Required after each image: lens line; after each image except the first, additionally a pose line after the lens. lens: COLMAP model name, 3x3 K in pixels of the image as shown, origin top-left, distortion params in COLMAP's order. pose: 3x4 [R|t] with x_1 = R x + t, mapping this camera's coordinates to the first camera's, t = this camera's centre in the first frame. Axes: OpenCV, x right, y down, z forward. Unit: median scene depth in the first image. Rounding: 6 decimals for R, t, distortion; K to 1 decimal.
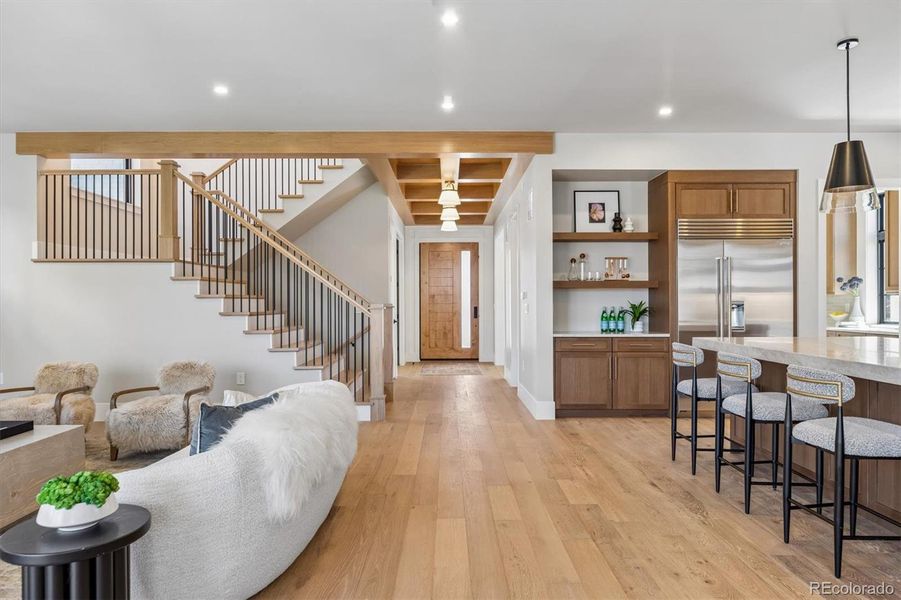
lens RADIAL K [[566.3, 0, 451.0], [0, 566.3, 301.2], [0, 0, 1]] dist [-0.005009, -0.000234]
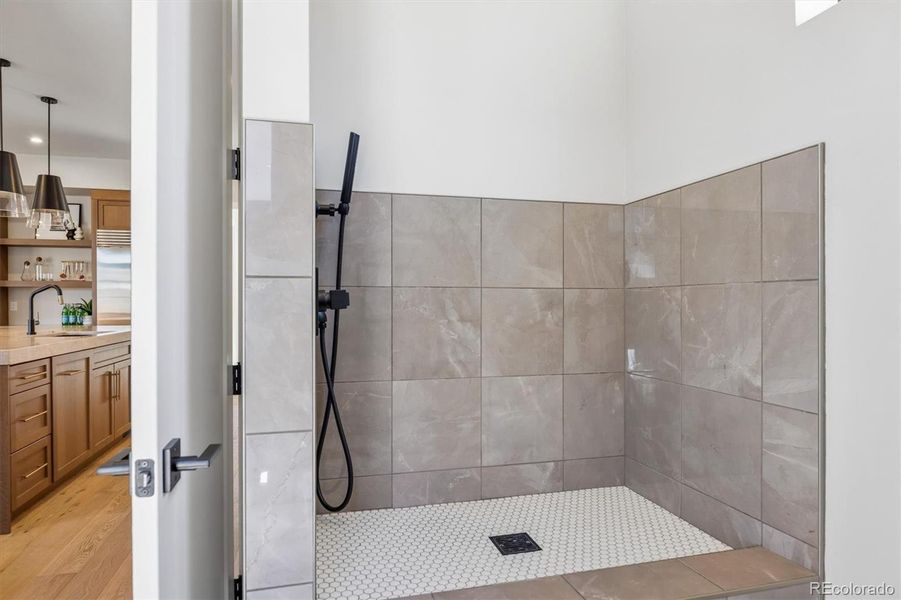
lens RADIAL K [[547.0, 0, 447.4], [0, 547.0, 304.8], [0, 0, 1]] dist [0.002968, -0.001252]
pose [[0.972482, -0.006719, 0.232880, 0.845309], [0.006022, 0.999975, 0.003701, 0.014685], [-0.232899, -0.002197, 0.972499, -0.305326]]
